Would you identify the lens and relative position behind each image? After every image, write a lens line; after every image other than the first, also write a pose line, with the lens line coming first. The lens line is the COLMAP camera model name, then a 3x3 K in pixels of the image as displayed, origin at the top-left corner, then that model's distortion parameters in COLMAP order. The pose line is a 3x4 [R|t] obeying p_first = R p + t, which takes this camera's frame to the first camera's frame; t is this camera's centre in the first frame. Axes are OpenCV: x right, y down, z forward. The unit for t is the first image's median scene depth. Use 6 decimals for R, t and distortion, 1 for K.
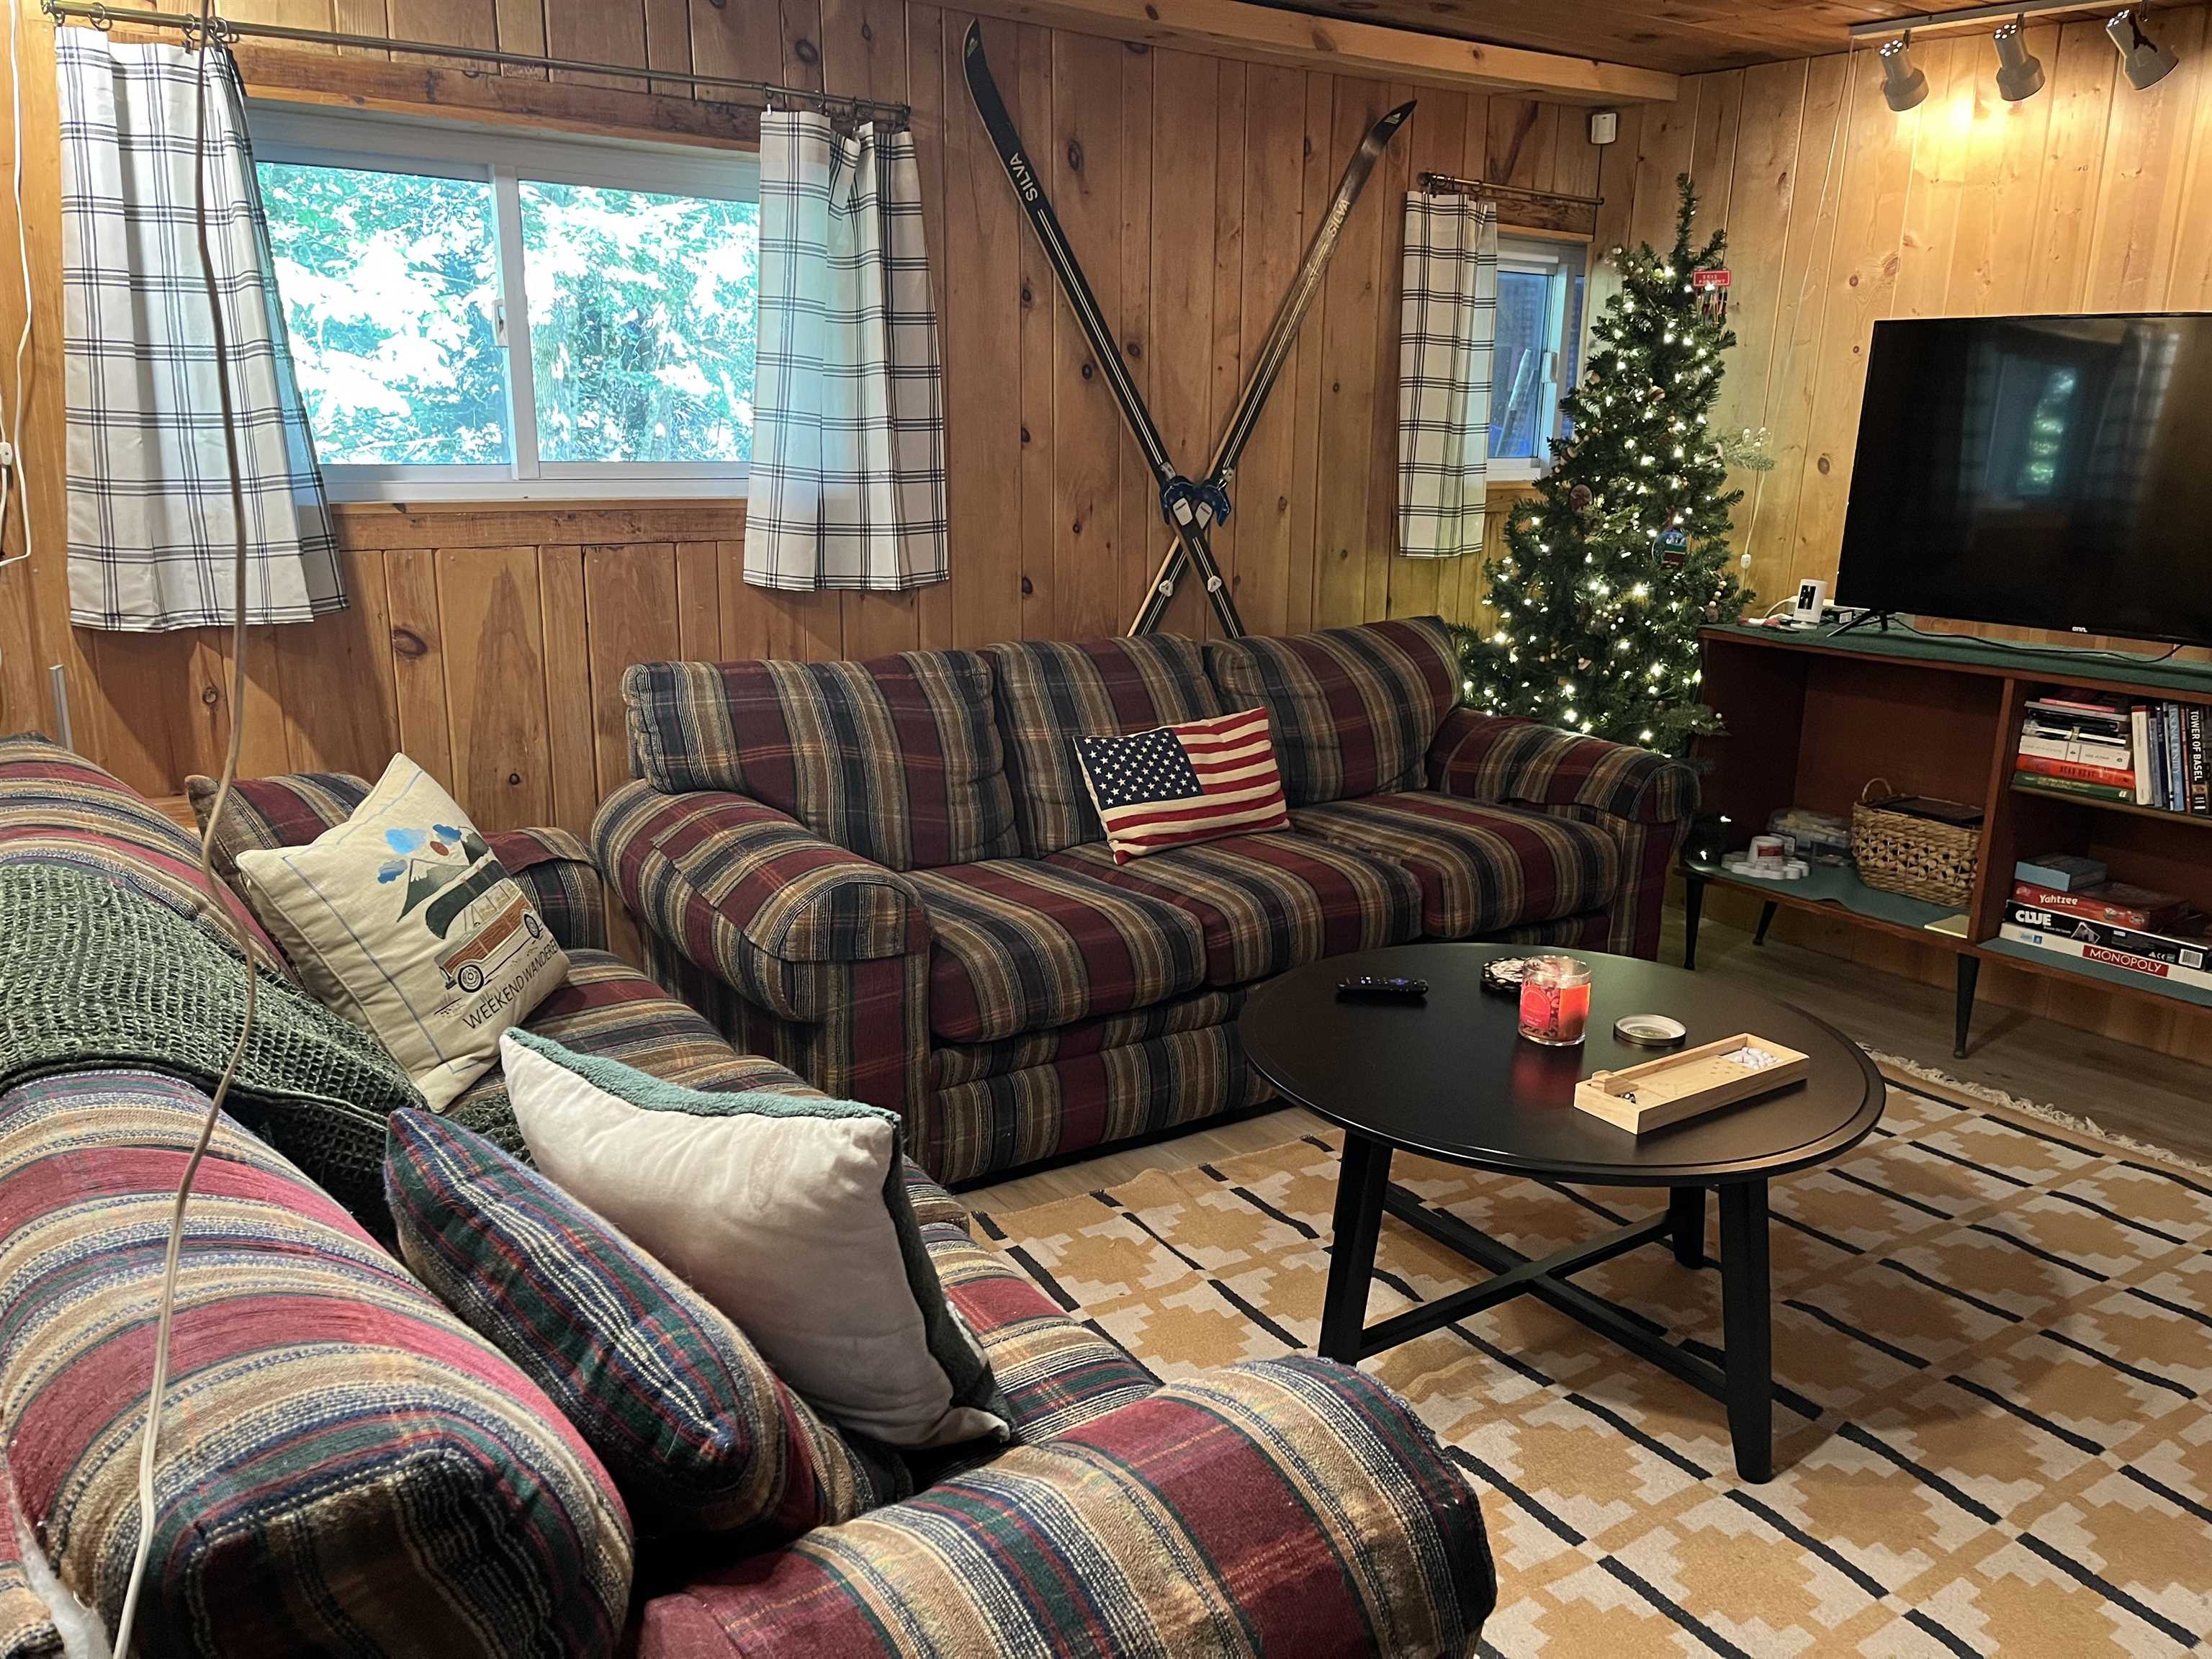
lens RADIAL K [[1667.0, 0, 1124.8], [0, 1667.0, 815.6], [0, 0, 1]] dist [0.067820, -0.093626]
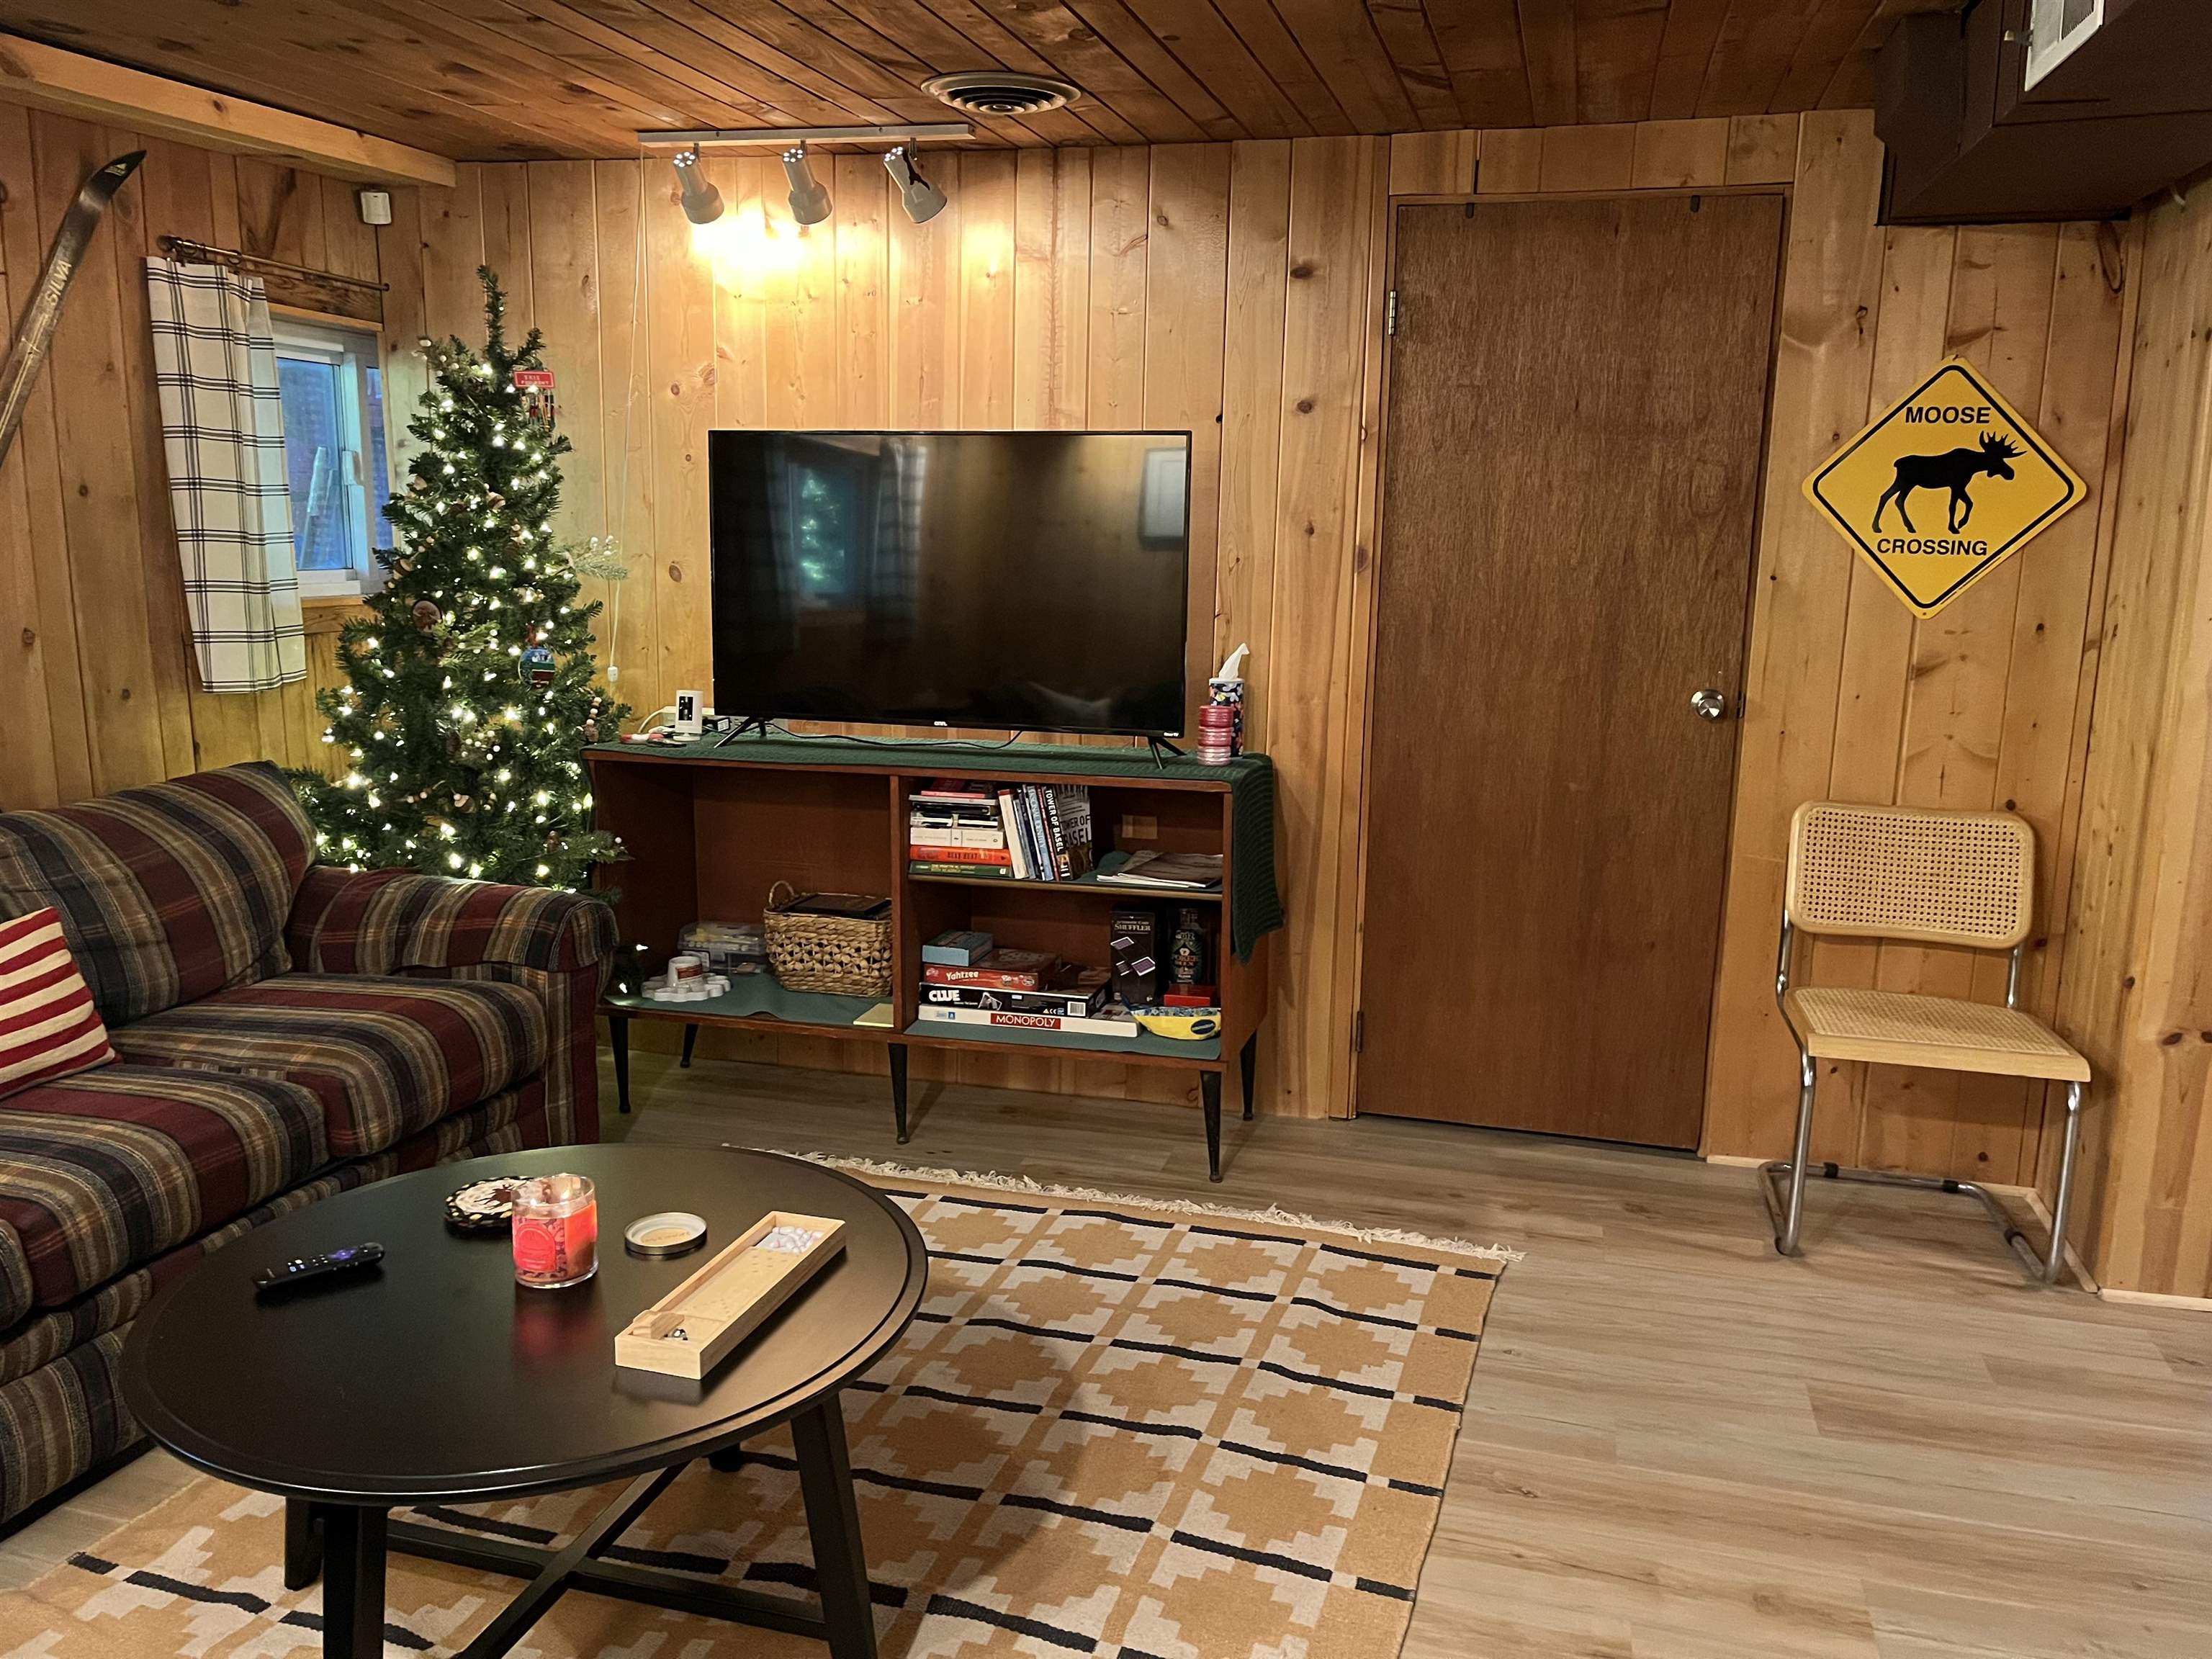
lens RADIAL K [[1667.0, 0, 1111.5], [0, 1667.0, 824.2], [0, 0, 1]] dist [0.067820, -0.093626]
pose [[0.774378, -0.122594, 0.620732, -0.014342], [0.152383, 0.988308, 0.005088, -0.031903], [-0.614099, 0.090649, 0.784006, 0.096304]]
